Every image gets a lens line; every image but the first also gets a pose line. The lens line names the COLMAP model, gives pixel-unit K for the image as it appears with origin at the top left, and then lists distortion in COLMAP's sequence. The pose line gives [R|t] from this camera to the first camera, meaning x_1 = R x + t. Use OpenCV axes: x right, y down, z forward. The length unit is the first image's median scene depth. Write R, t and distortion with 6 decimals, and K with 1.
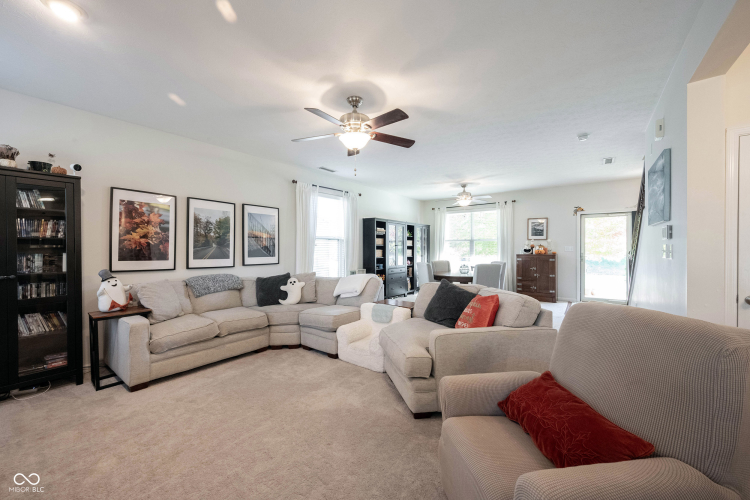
lens RADIAL K [[294.7, 0, 374.3], [0, 294.7, 249.5], [0, 0, 1]] dist [-0.000004, 0.000092]
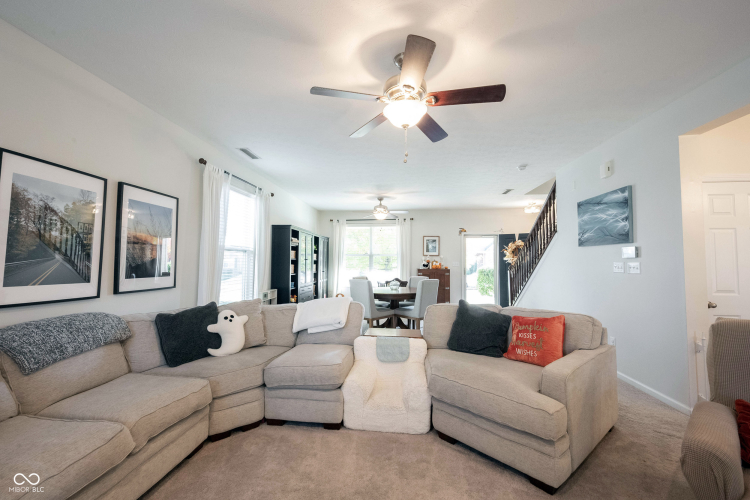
lens RADIAL K [[294.7, 0, 374.3], [0, 294.7, 249.5], [0, 0, 1]] dist [-0.000004, 0.000092]
pose [[0.856458, 0.028329, 0.515439, -0.315011], [-0.003262, 0.998770, -0.049474, -0.002223], [-0.516206, 0.040691, 0.855497, 0.279830]]
